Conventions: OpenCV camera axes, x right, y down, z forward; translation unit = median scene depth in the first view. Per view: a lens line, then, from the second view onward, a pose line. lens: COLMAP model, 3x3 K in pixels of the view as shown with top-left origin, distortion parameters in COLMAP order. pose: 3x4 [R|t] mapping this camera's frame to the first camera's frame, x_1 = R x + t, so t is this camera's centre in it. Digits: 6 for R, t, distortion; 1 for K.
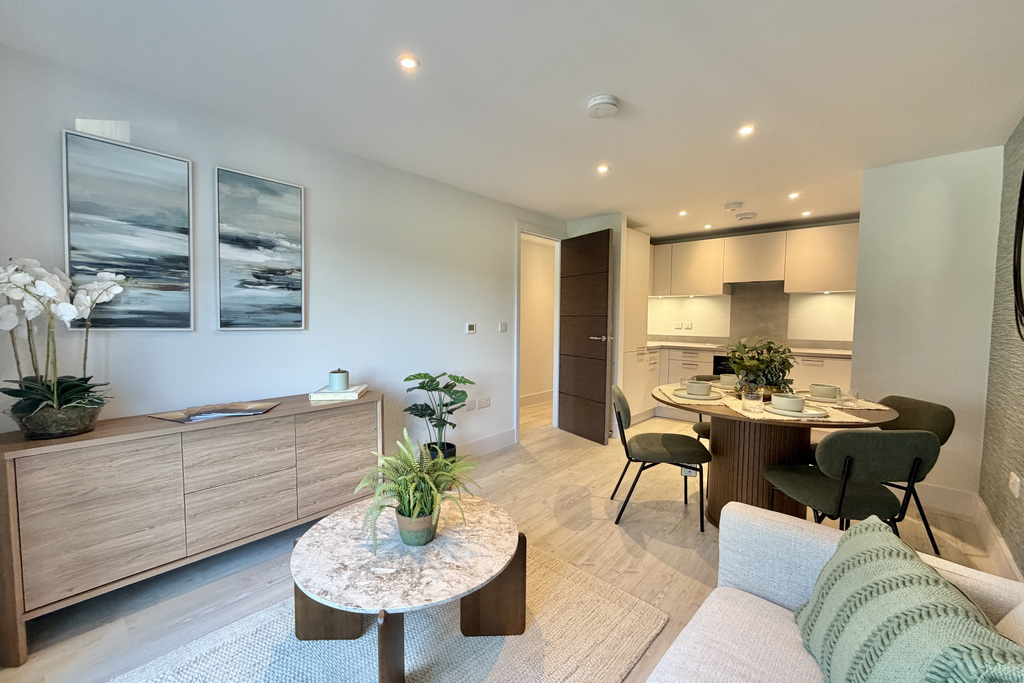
lens RADIAL K [[412.5, 0, 509.8], [0, 412.5, 340.5], [0, 0, 1]] dist [-0.000189, 0.000062]
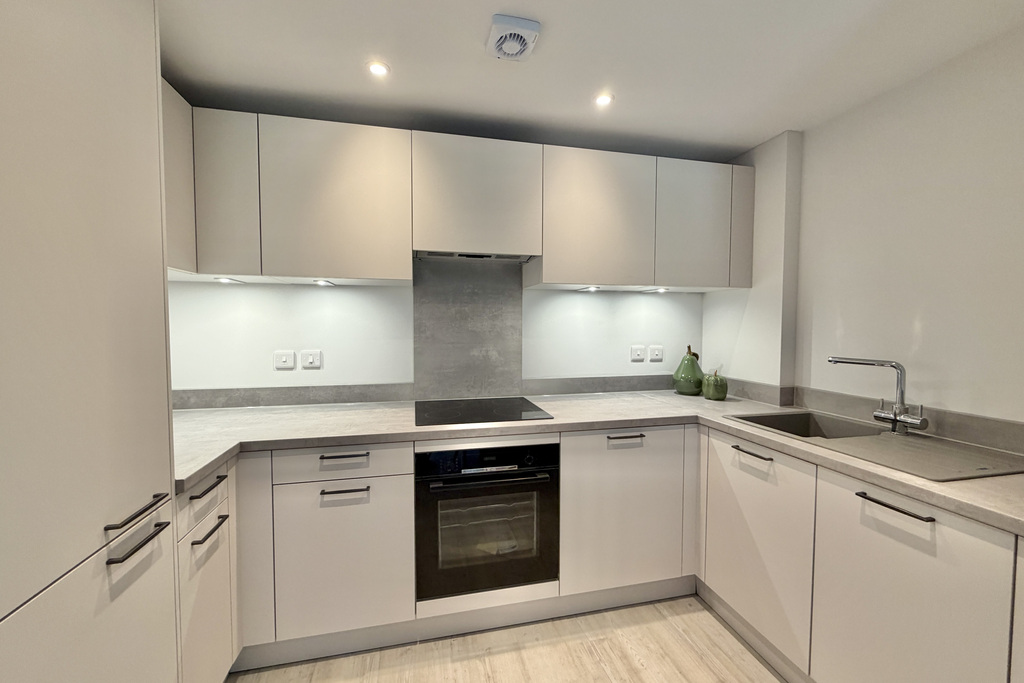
lens RADIAL K [[412.5, 0, 509.8], [0, 412.5, 340.5], [0, 0, 1]] dist [-0.000189, 0.000062]
pose [[0.577044, -0.039190, 0.815772, 0.342447], [0.049525, 0.998689, 0.012945, -0.075865], [-0.815210, 0.032932, 0.578229, 0.949628]]
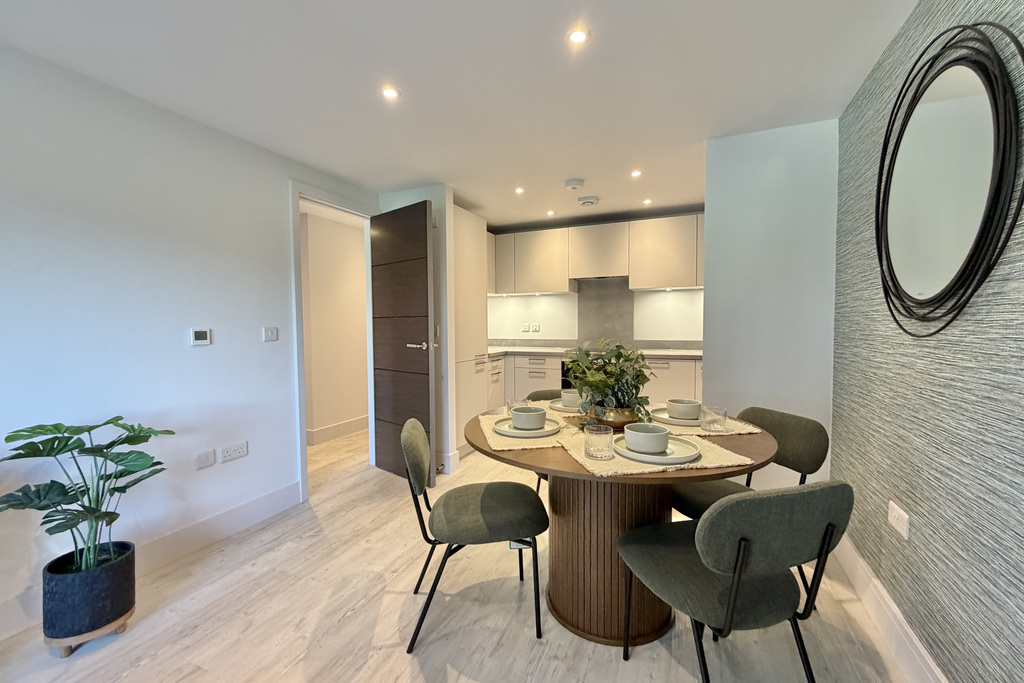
lens RADIAL K [[412.5, 0, 509.8], [0, 412.5, 340.5], [0, 0, 1]] dist [-0.000189, 0.000062]
pose [[0.951543, -0.027288, 0.306304, 0.163907], [0.031621, 0.999458, -0.009191, -0.003667], [-0.305887, 0.018432, 0.951889, 0.266431]]
